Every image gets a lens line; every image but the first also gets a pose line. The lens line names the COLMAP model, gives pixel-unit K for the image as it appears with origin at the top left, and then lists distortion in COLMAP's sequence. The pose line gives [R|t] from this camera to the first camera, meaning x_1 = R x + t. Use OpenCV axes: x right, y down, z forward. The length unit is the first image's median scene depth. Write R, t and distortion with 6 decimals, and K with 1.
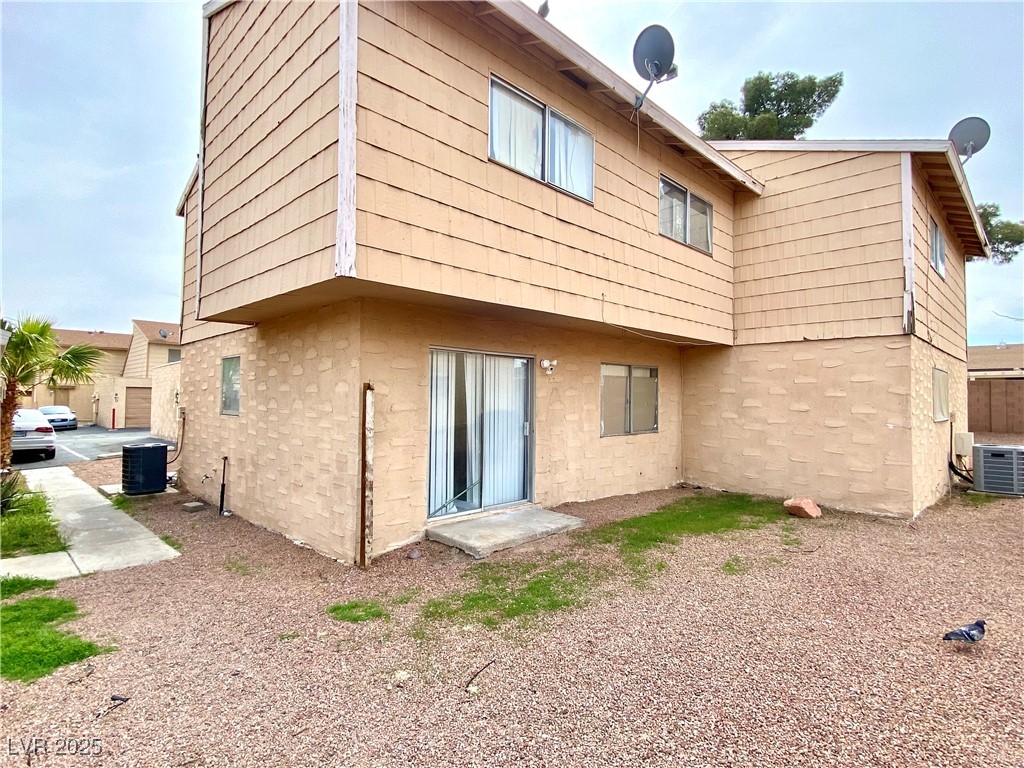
lens RADIAL K [[533.7, 0, 510.8], [0, 533.7, 383.5], [0, 0, 1]] dist [0.006725, 0.000130]
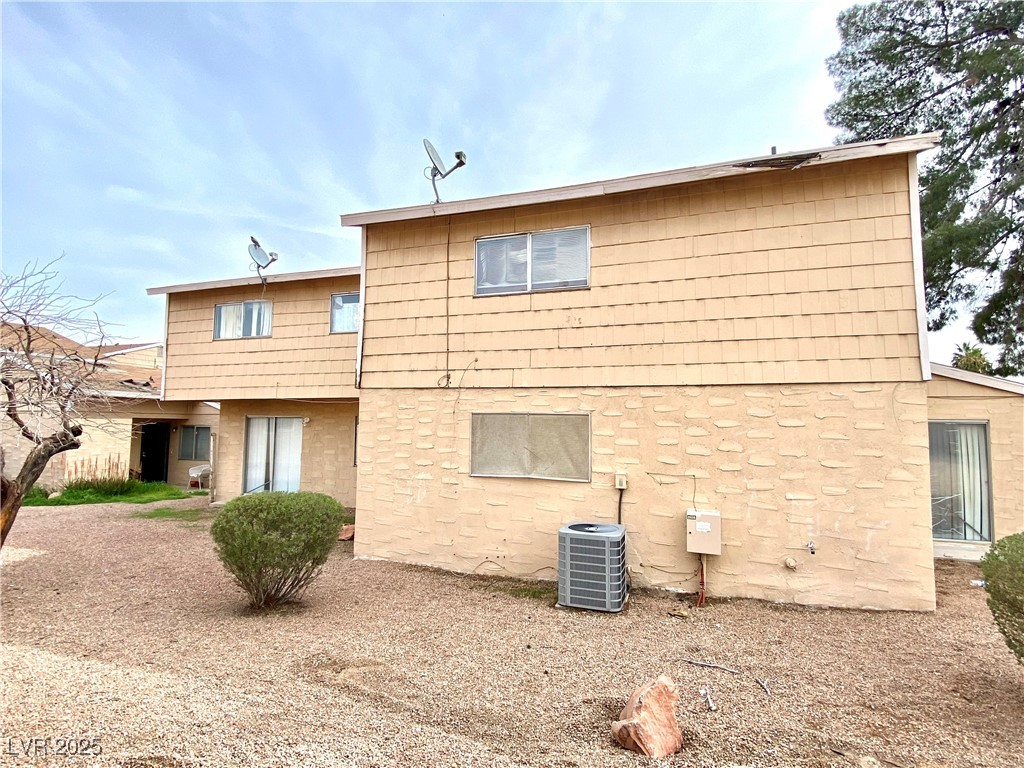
lens RADIAL K [[533.7, 0, 511.2], [0, 533.7, 387.8], [0, 0, 1]] dist [0.006725, 0.000130]
pose [[0.452367, -0.070347, -0.889053, 2.073824], [0.021371, 0.997453, -0.068050, -0.009990], [0.891576, 0.011783, 0.452719, 0.856089]]
